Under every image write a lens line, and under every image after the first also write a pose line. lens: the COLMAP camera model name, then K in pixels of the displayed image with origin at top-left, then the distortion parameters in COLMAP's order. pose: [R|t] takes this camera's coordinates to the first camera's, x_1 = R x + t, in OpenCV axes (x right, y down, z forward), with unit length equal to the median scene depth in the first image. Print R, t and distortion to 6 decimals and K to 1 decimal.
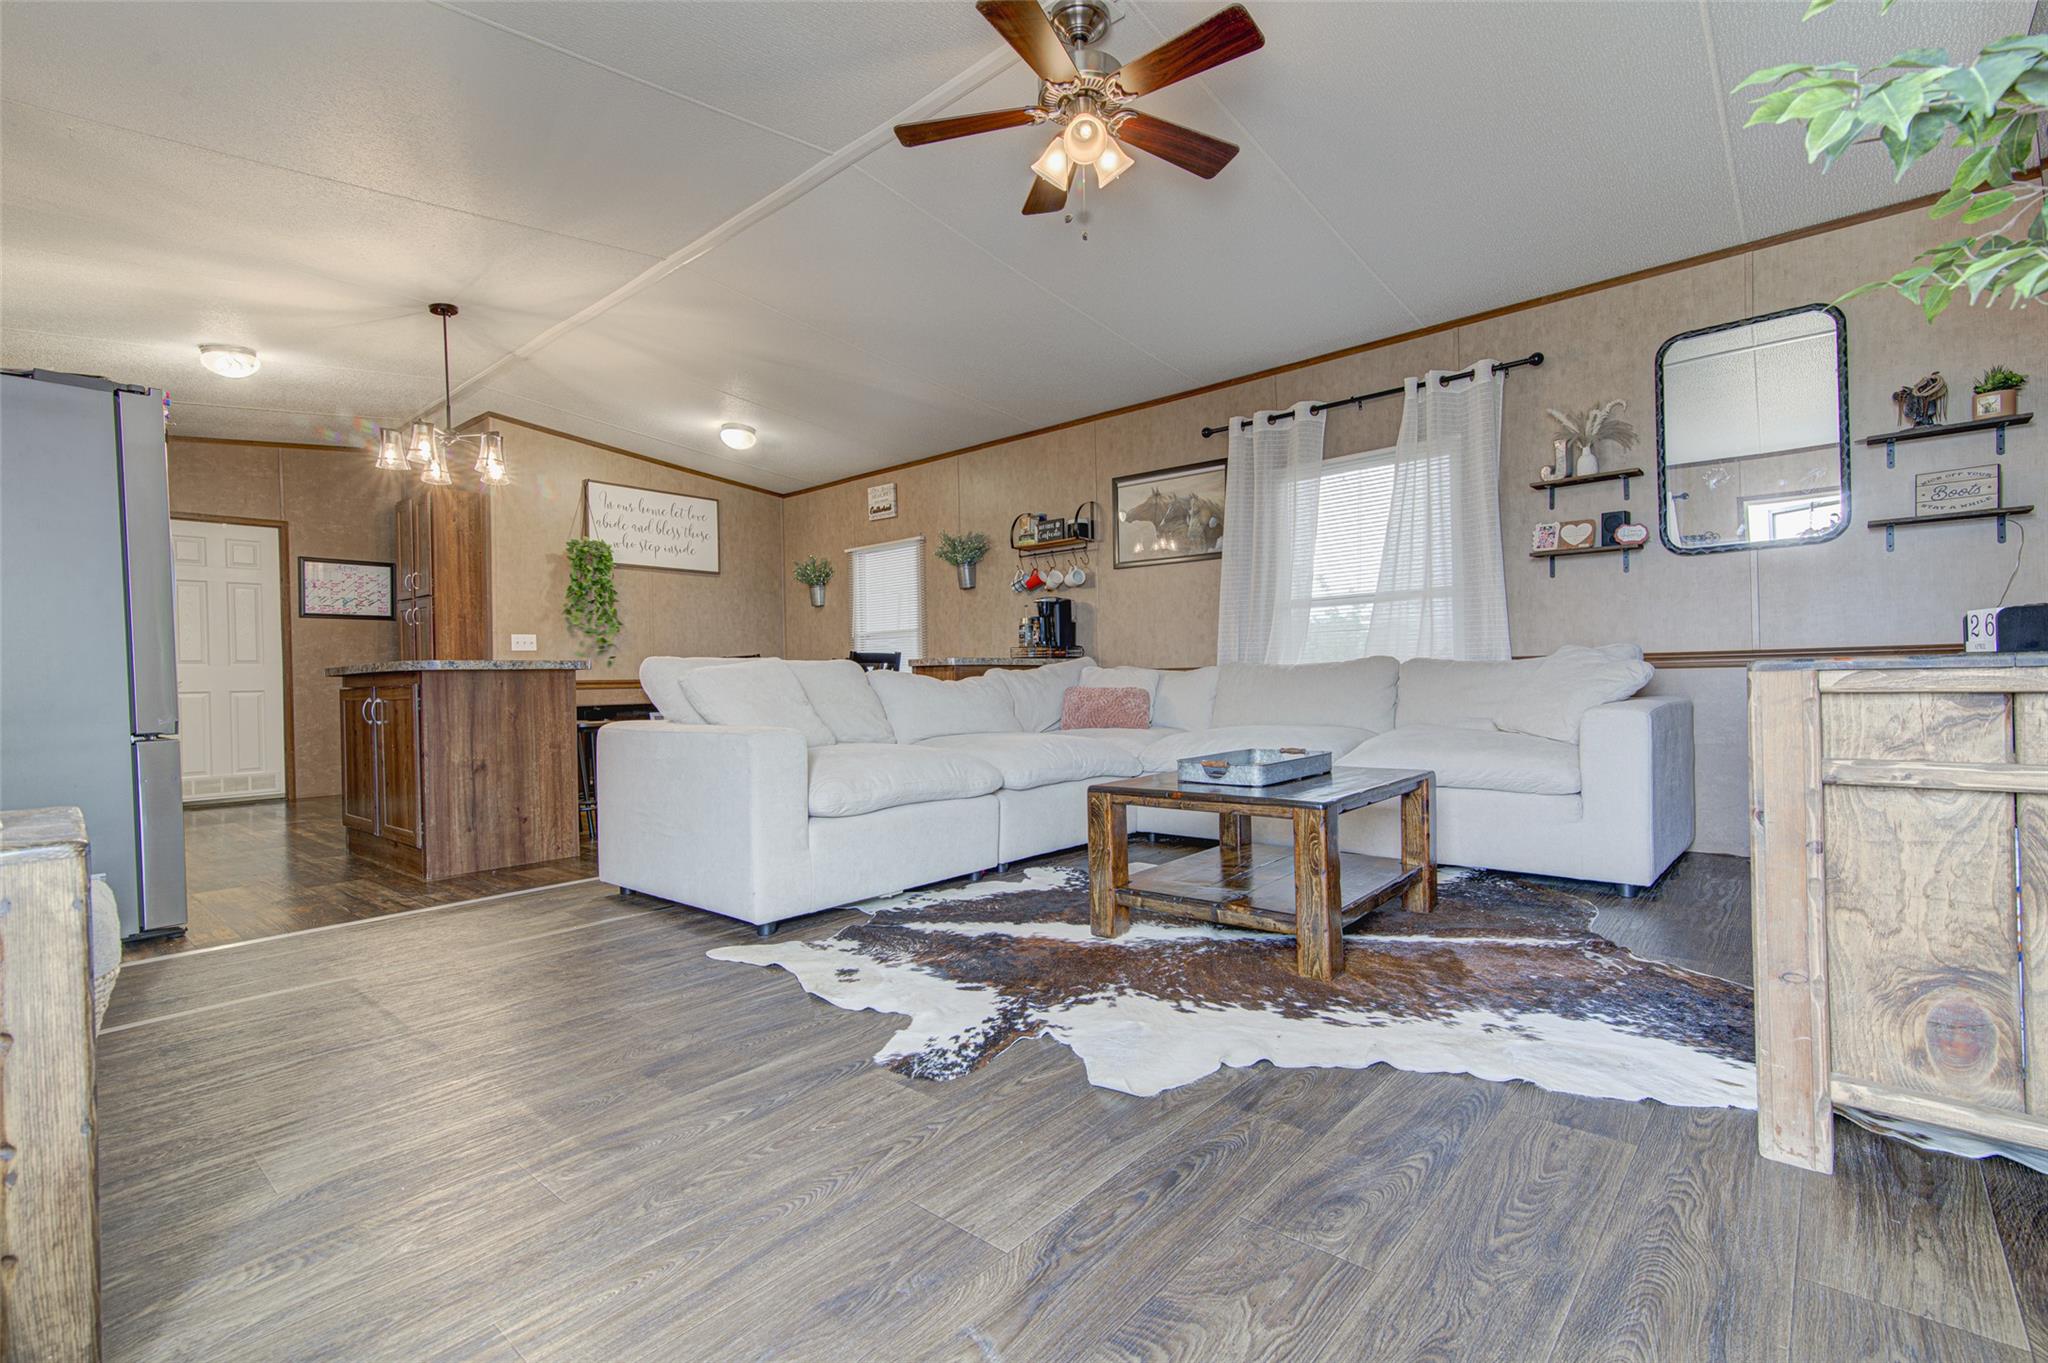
lens RADIAL K [[946.7, 0, 1033.9], [0, 946.7, 678.8], [0, 0, 1]] dist [0.018490, -0.001687]
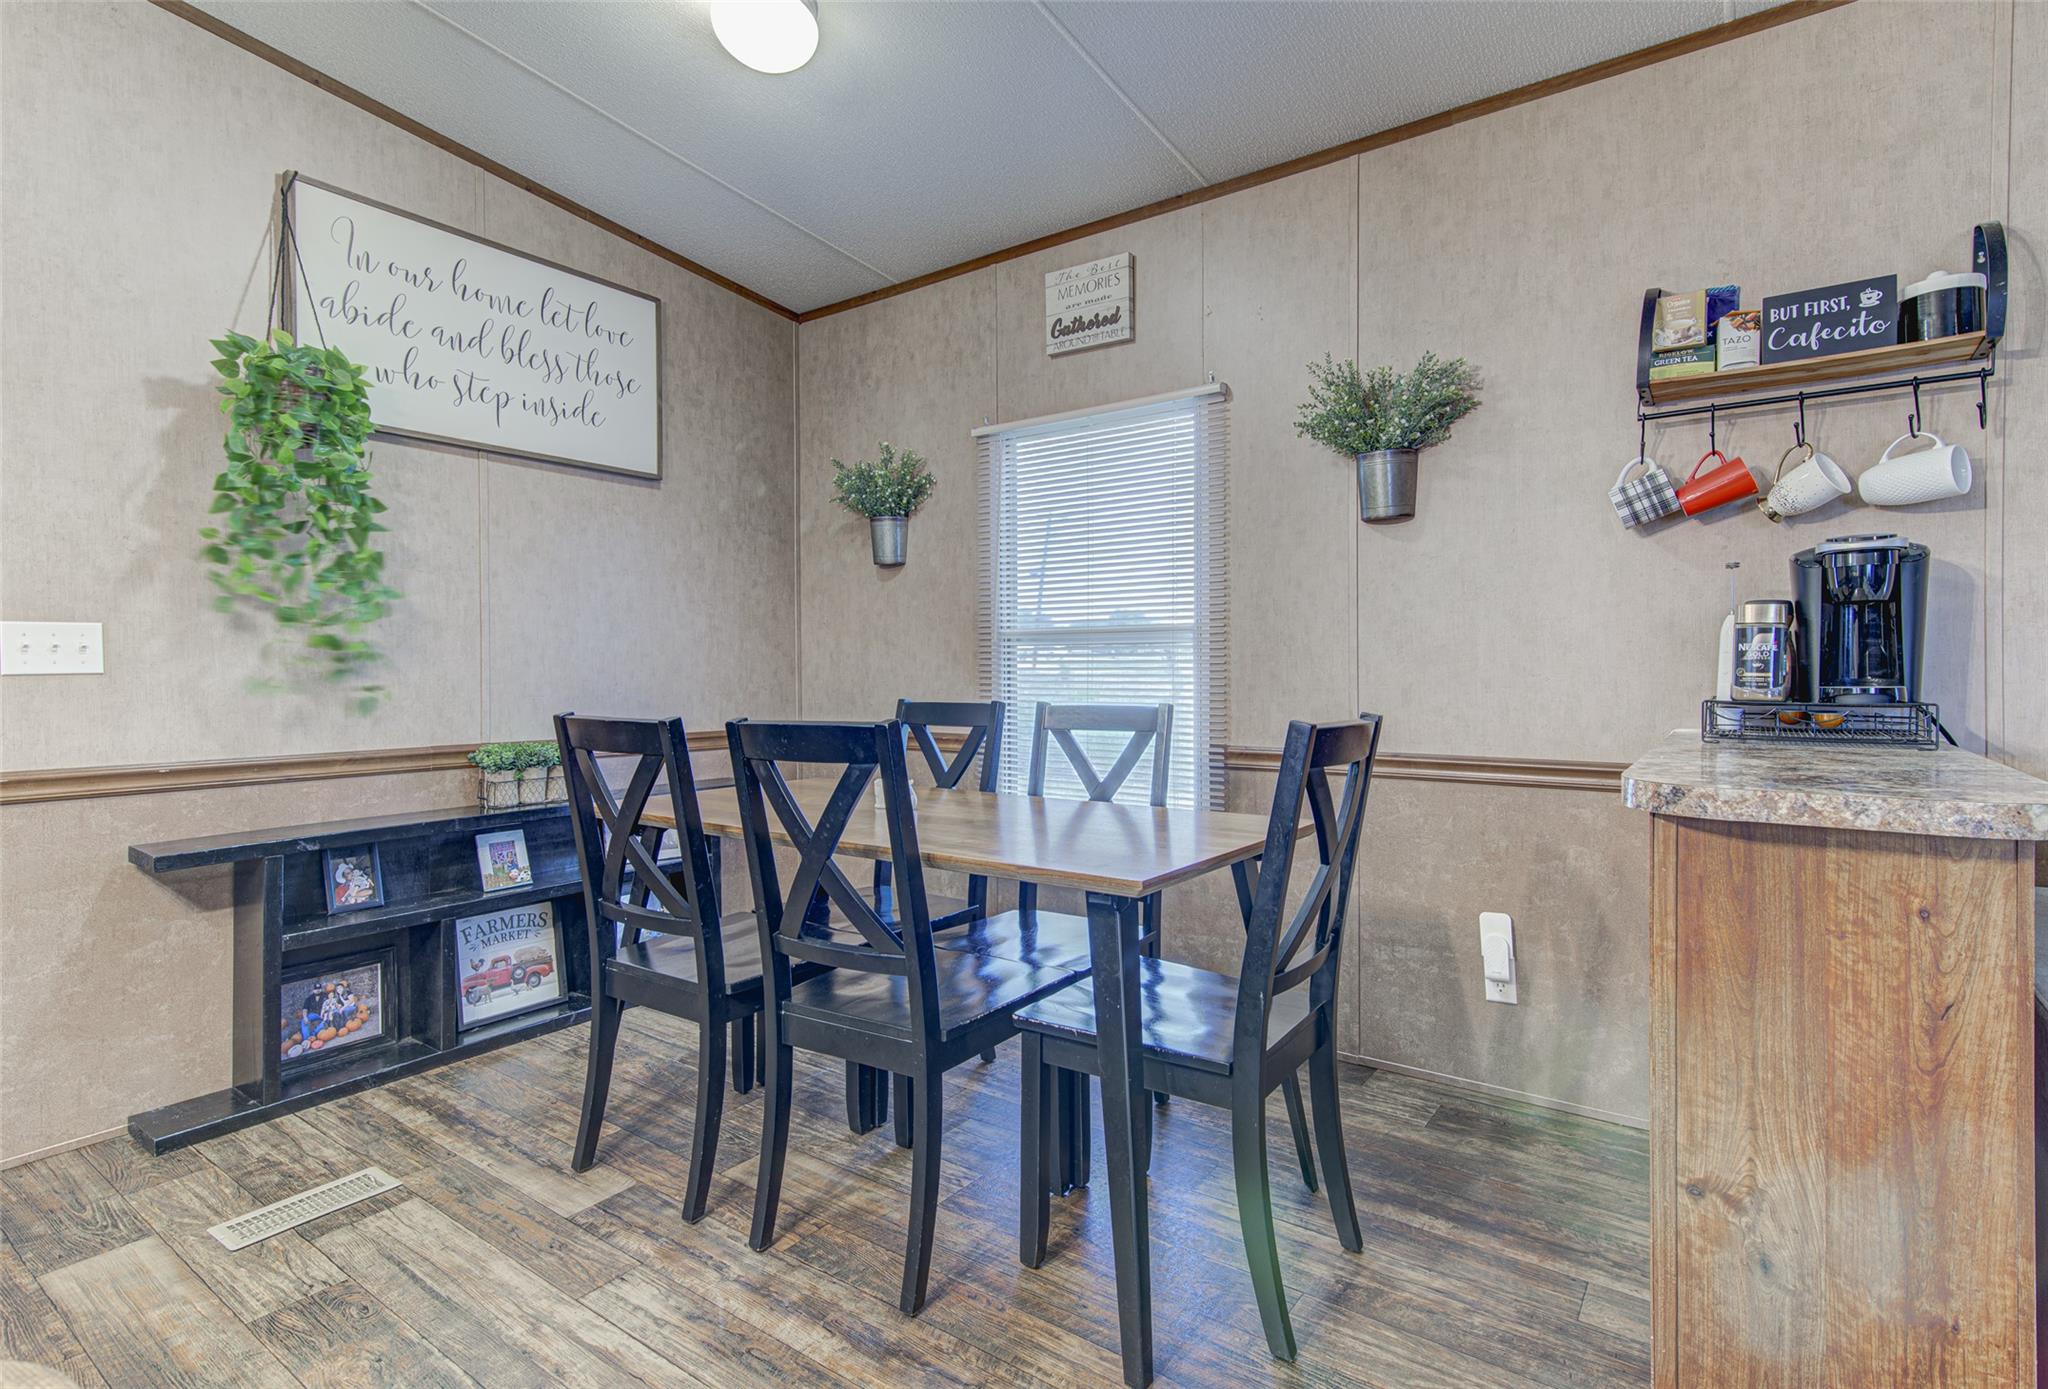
lens RADIAL K [[984.6, 0, 1015.9], [0, 984.6, 684.8], [0, 0, 1]] dist [0.000943, 0.000020]
pose [[0.994925, 0.013297, 0.099736, -0.410302], [-0.015214, 0.999713, 0.018482, -0.059199], [-0.099462, -0.019906, 0.994842, 1.042785]]
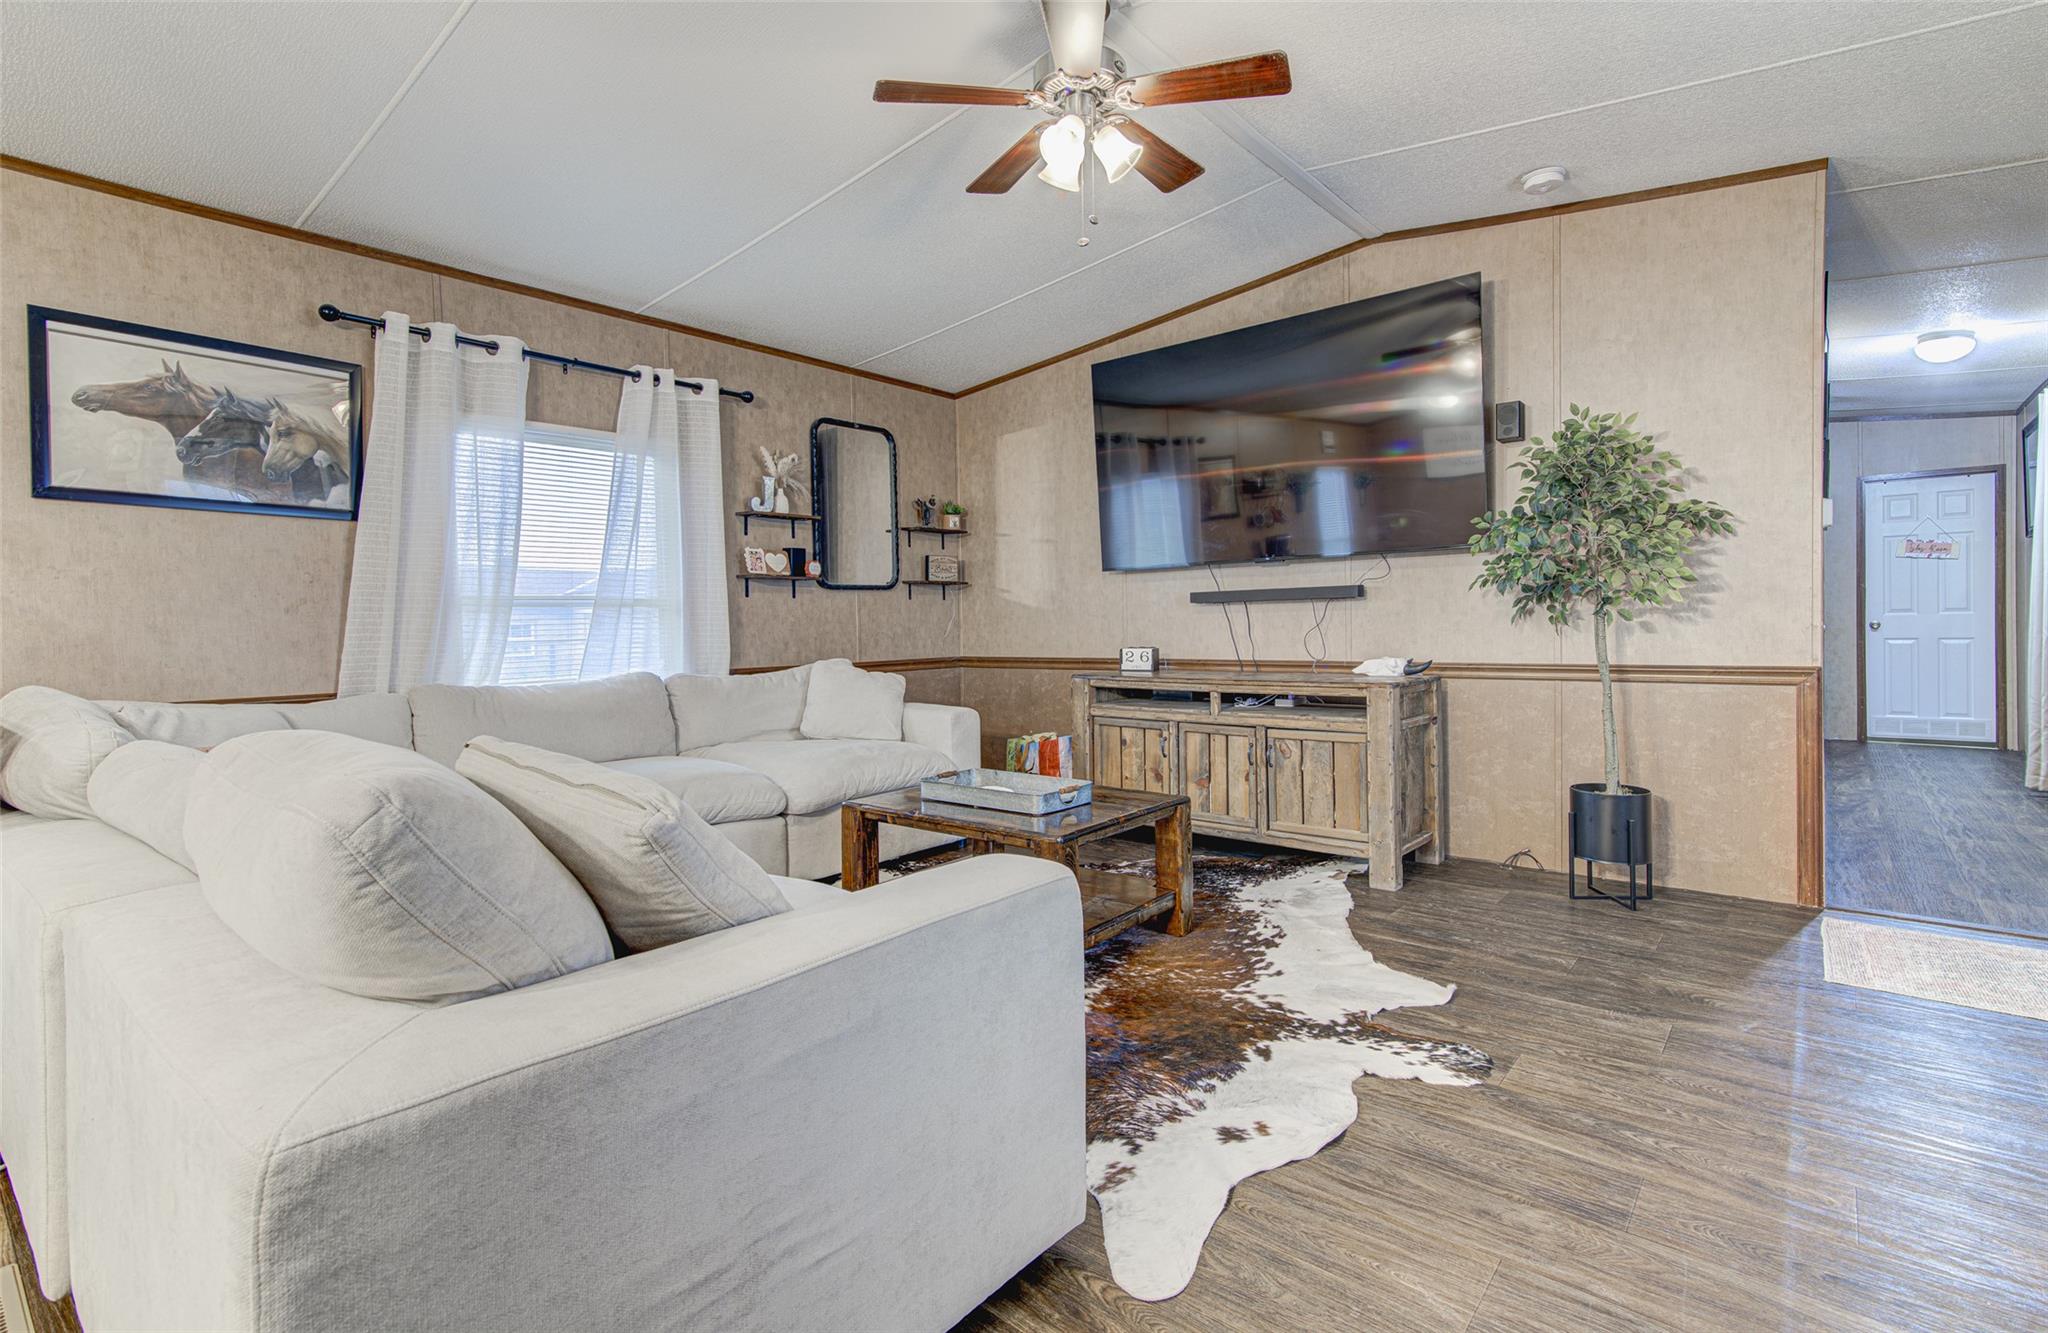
lens RADIAL K [[954.4, 0, 1039.1], [0, 954.4, 632.3], [0, 0, 1]] dist [0.004443, 0.000078]
pose [[-0.041482, 0.015331, 0.999022, -0.591126], [0.016252, 0.999760, -0.014667, -0.046200], [-0.999007, 0.015628, -0.041721, 0.738165]]
